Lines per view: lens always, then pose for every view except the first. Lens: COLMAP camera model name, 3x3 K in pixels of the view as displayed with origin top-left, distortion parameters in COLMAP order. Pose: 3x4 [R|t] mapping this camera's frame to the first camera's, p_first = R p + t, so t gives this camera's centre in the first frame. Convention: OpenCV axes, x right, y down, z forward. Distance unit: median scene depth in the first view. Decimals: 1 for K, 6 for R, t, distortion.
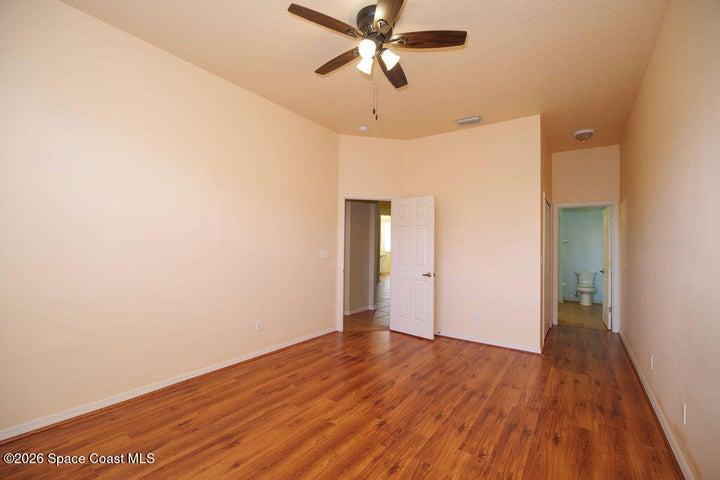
lens RADIAL K [[316.0, 0, 360.2], [0, 316.0, 238.4], [0, 0, 1]] dist [-0.007581, -0.000208]
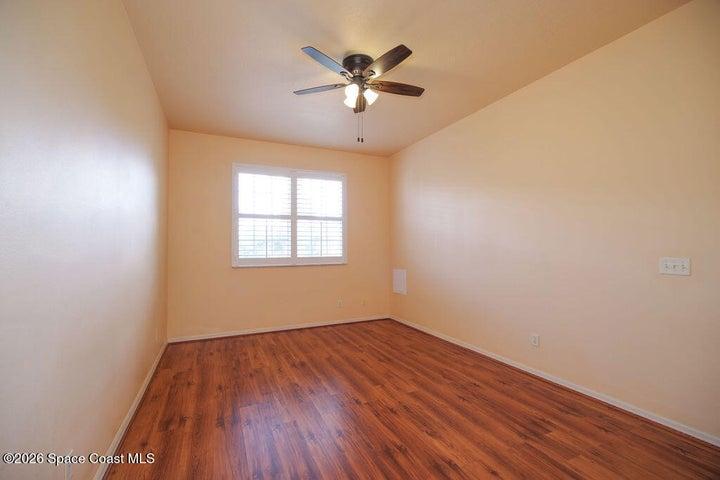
lens RADIAL K [[316.0, 0, 360.2], [0, 316.0, 238.4], [0, 0, 1]] dist [-0.007581, -0.000208]
pose [[-0.501583, -0.038991, -0.864230, 0.970748], [0.015974, 0.998396, -0.054315, 0.043910], [0.864962, -0.041049, -0.500156, 1.434325]]
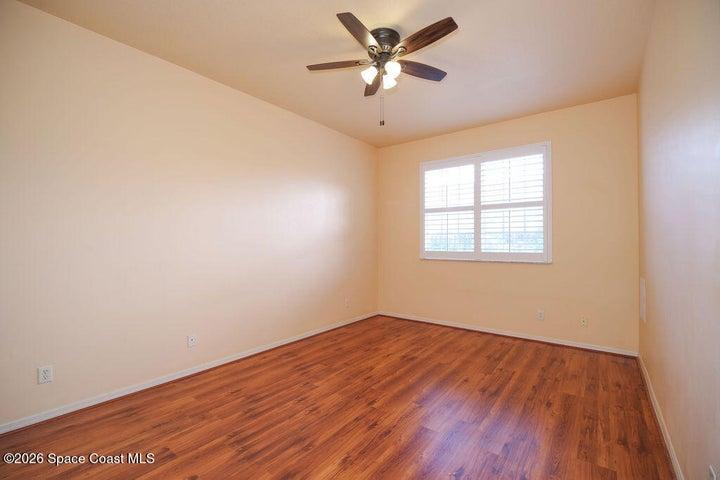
lens RADIAL K [[316.0, 0, 360.2], [0, 316.0, 238.4], [0, 0, 1]] dist [-0.007581, -0.000208]
pose [[-0.998846, -0.017324, 0.044799, 0.060961], [-0.018788, 0.999296, -0.032474, 0.042386], [-0.044204, -0.033279, -0.998468, 1.889319]]
